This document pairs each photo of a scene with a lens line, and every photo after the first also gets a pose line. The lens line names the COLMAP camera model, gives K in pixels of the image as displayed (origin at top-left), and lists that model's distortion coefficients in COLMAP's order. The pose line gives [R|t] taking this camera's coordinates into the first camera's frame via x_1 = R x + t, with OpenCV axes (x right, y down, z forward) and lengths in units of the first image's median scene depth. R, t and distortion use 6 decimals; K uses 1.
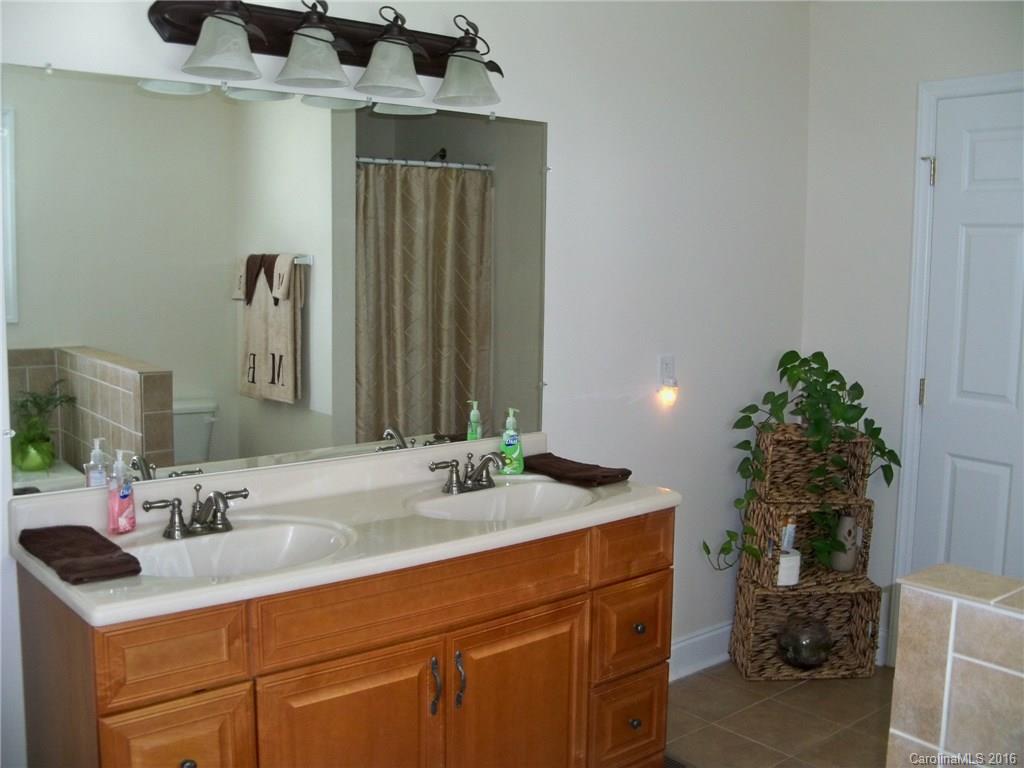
lens RADIAL K [[1056.3, 0, 512.0], [0, 1056.3, 384.0], [0, 0, 1]] dist [-0.145782, 0.010757]
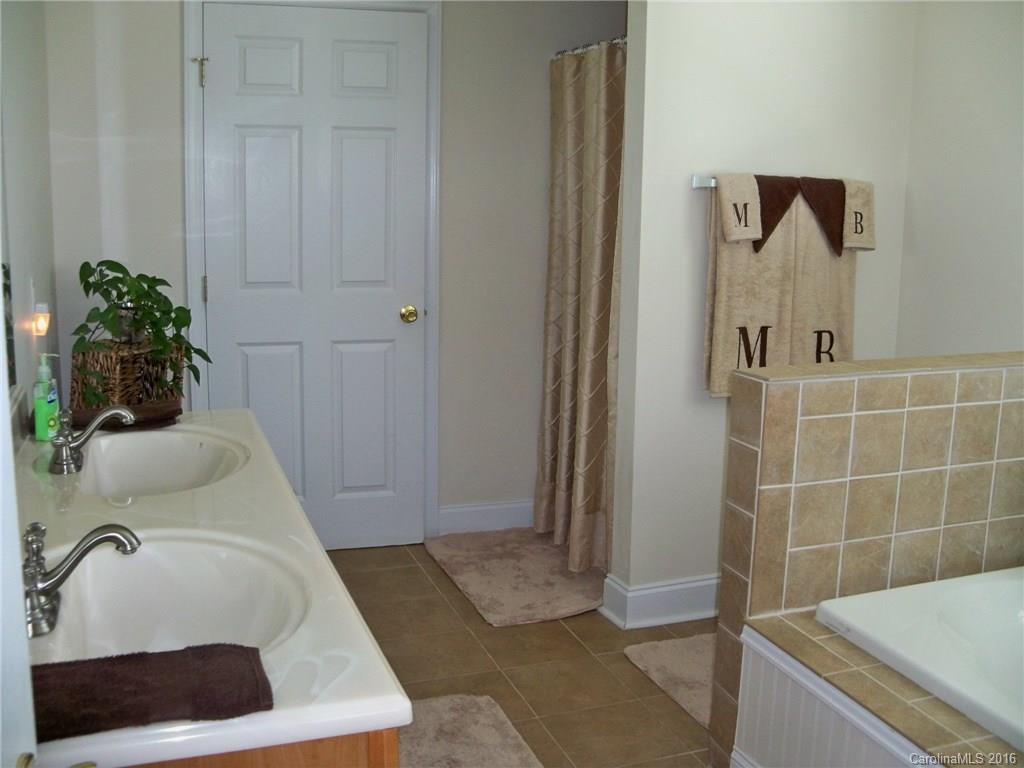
lens RADIAL K [[1056.3, 0, 512.0], [0, 1056.3, 384.0], [0, 0, 1]] dist [-0.145782, 0.010757]
pose [[0.338589, -0.185538, 0.922460, -0.503807], [0.104293, 0.981726, 0.159177, -0.034995], [-0.935137, 0.042310, 0.351752, 0.372665]]
